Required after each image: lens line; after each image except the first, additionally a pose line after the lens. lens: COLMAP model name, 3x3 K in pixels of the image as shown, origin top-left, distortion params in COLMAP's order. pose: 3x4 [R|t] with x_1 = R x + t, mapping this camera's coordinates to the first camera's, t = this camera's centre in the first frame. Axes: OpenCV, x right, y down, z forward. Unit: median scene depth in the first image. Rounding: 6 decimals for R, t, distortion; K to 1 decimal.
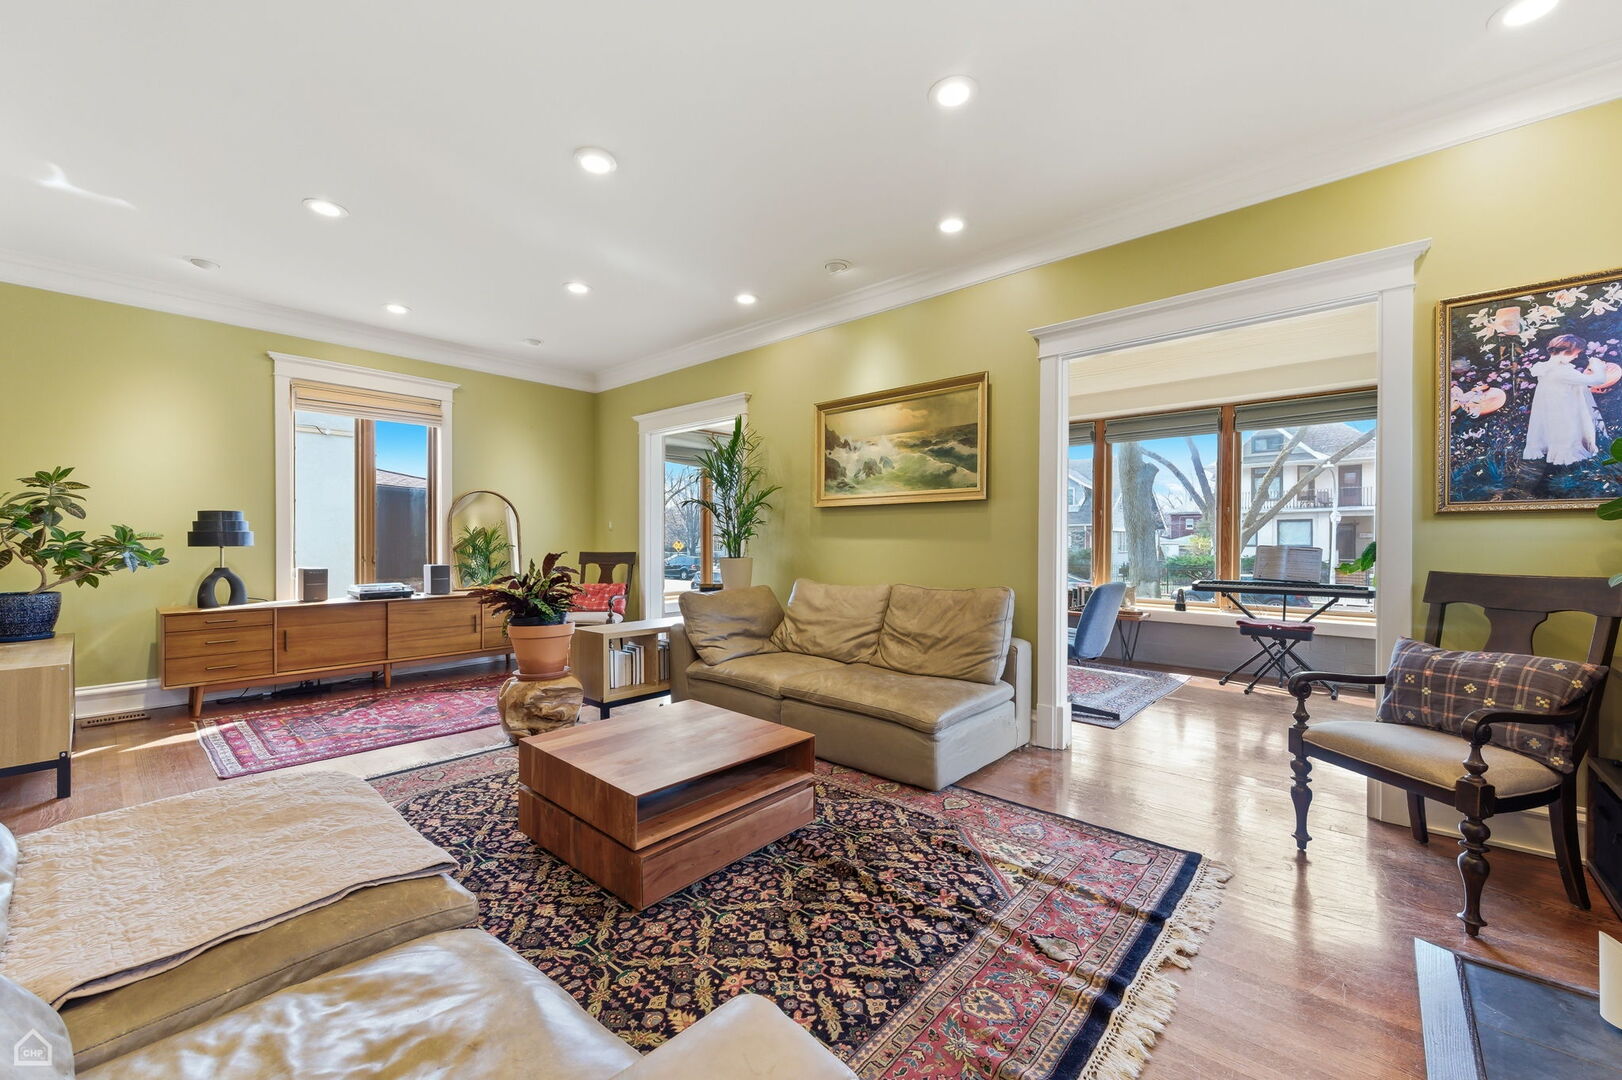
lens RADIAL K [[641.5, 0, 806.5], [0, 641.5, 540.1], [0, 0, 1]] dist [0.005188, -0.002929]
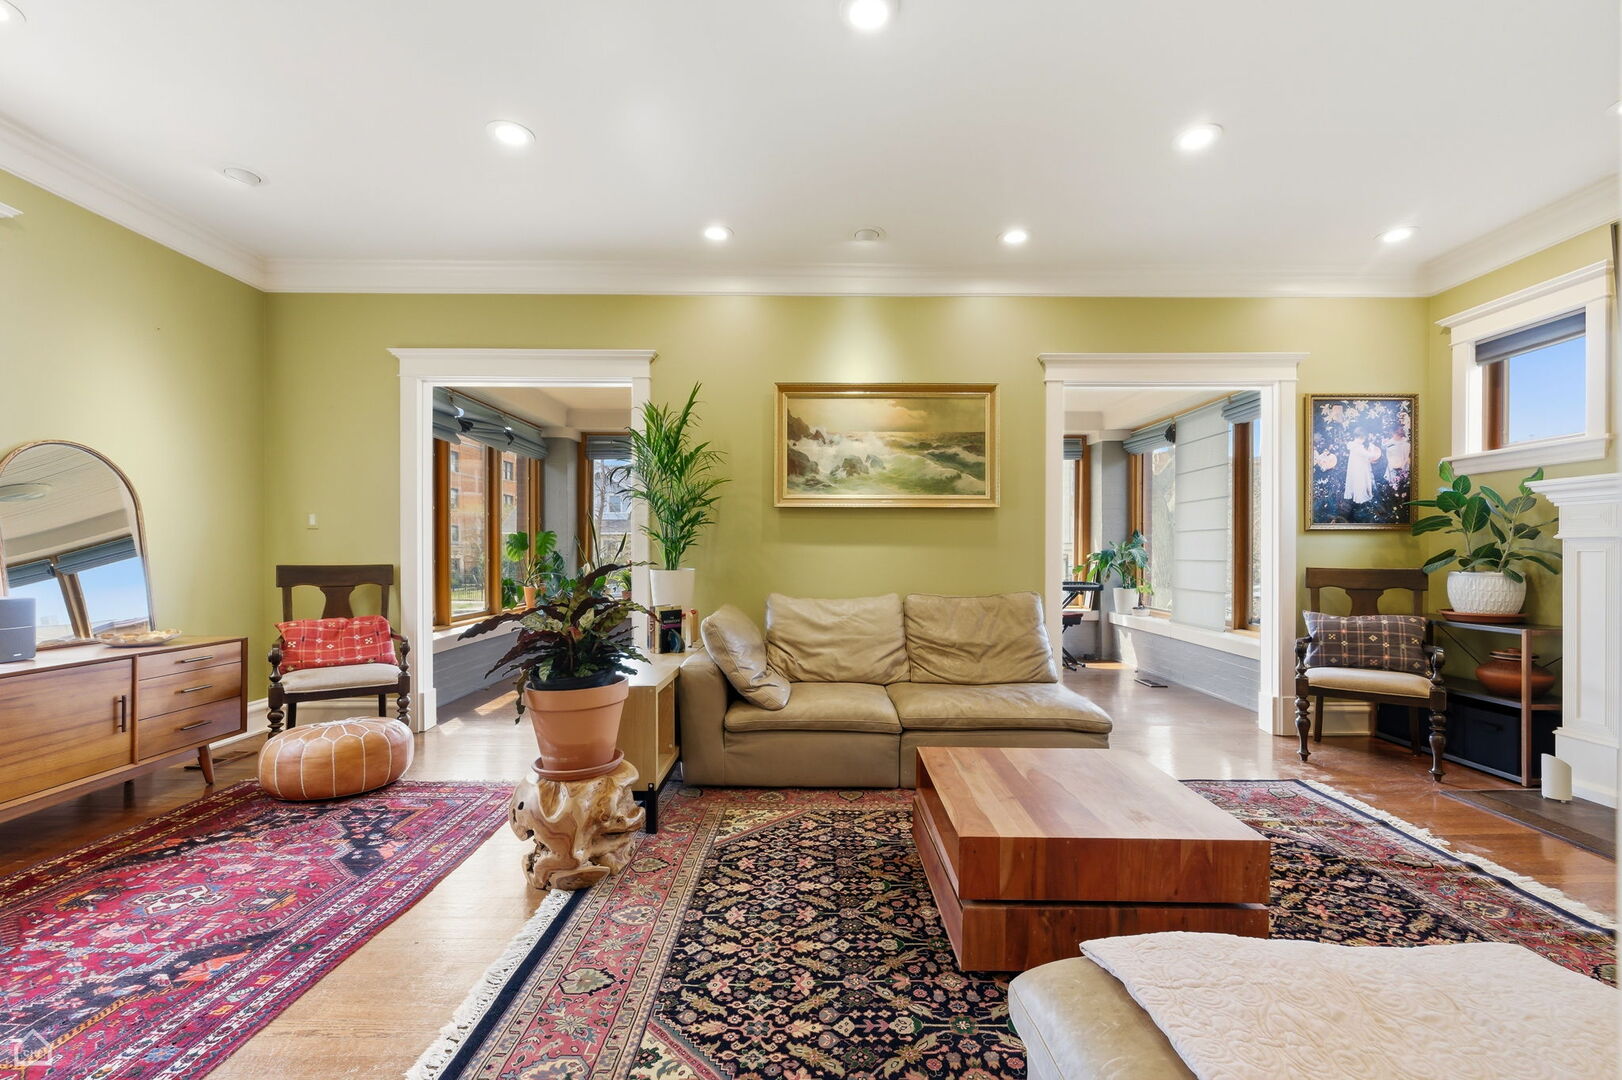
lens RADIAL K [[697.6, 0, 812.2], [0, 697.6, 548.8], [0, 0, 1]] dist [-0.003220, 0.000195]
pose [[0.743625, 0.002321, 0.668592, -0.671492], [-0.002198, 0.999997, -0.001027, 0.004788], [-0.668593, -0.000706, 0.743628, 0.355729]]
